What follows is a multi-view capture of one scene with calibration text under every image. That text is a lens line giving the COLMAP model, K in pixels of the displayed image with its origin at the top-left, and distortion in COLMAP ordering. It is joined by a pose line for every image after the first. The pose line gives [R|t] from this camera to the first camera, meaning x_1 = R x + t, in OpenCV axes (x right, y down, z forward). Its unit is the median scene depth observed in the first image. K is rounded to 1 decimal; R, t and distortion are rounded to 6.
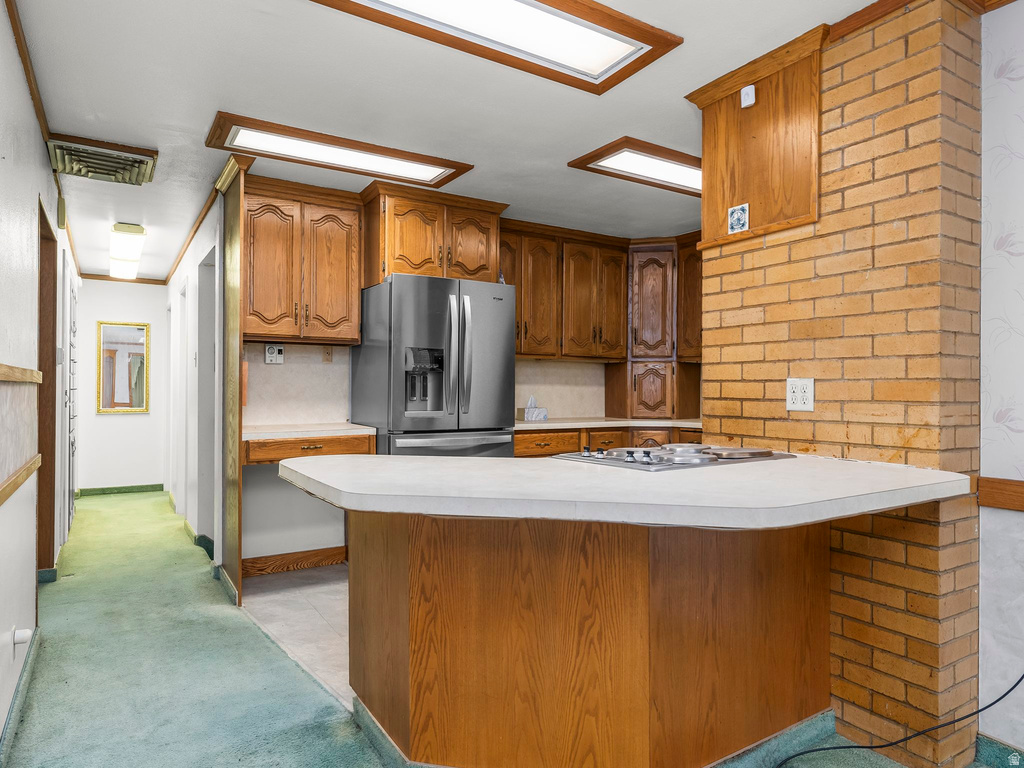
lens RADIAL K [[634.5, 0, 509.5], [0, 634.5, 388.4], [0, 0, 1]] dist [0.001010, -0.000687]
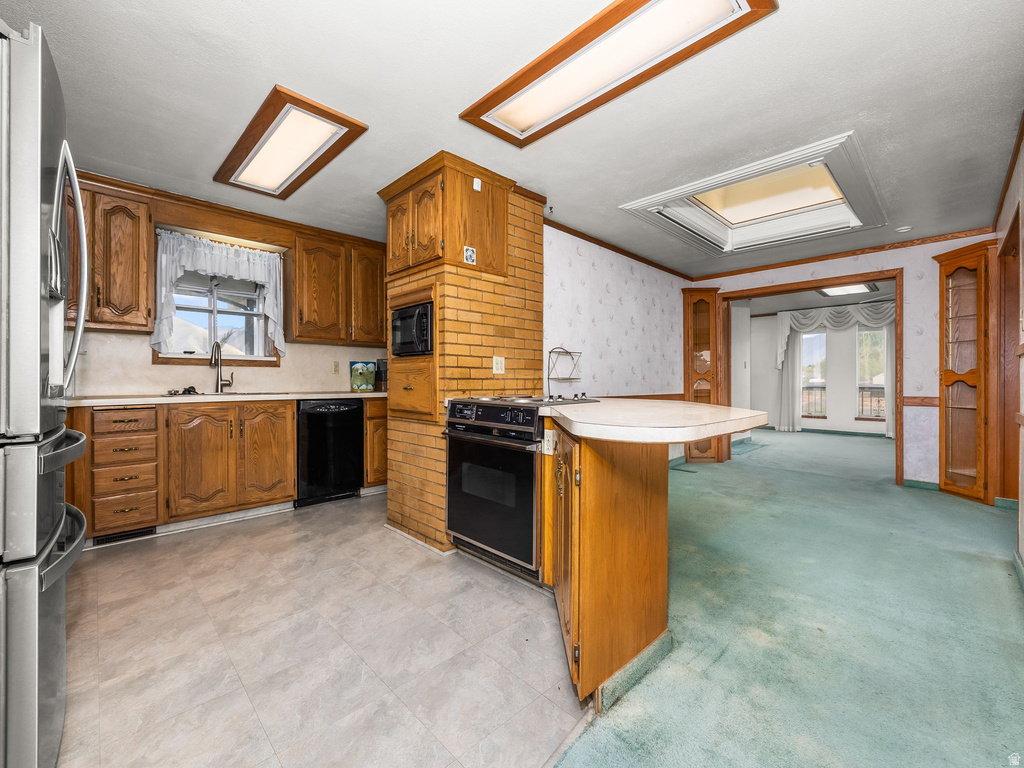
lens RADIAL K [[432.4, 0, 505.3], [0, 432.4, 381.4], [0, 0, 1]] dist [0.001734, 0.000569]
pose [[-0.203467, -0.005432, 0.979067, -0.760476], [-0.003335, 0.999983, 0.004855, 0.048548], [-0.979076, -0.002277, -0.203482, 1.175668]]
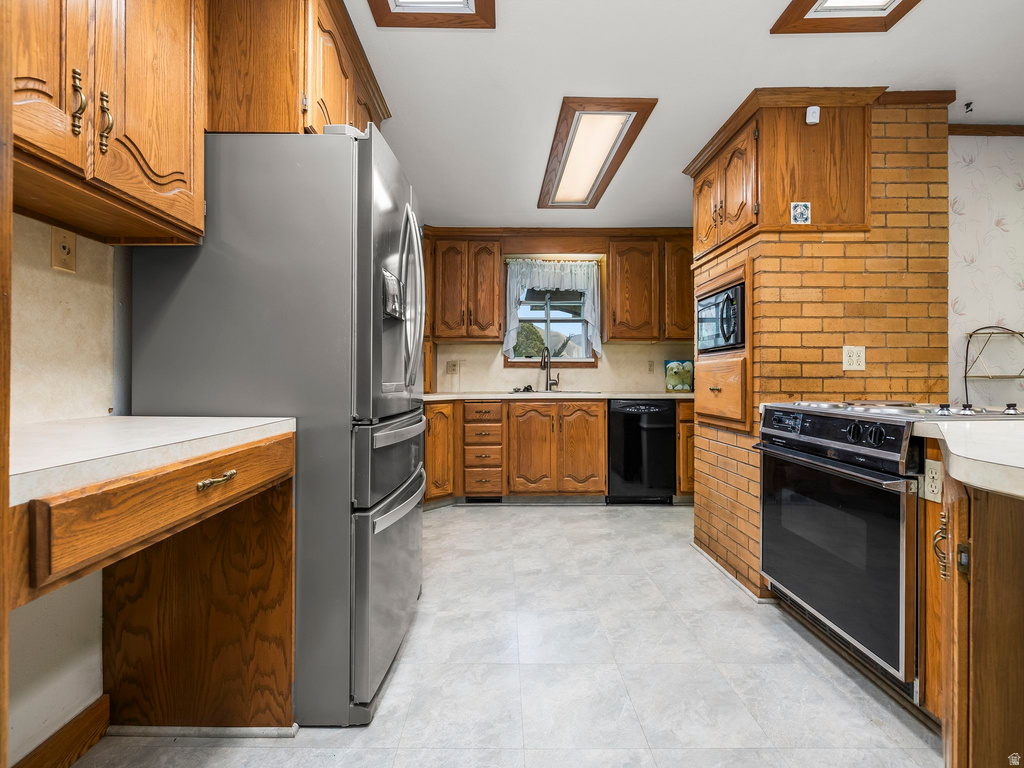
lens RADIAL K [[432.4, 0, 503.3], [0, 432.4, 379.0], [0, 0, 1]] dist [0.001734, 0.000569]
pose [[0.525540, -0.000697, 0.850769, -0.661363], [-0.000151, 1.000000, 0.000913, 0.049516], [-0.850769, -0.000608, 0.525540, 1.086360]]
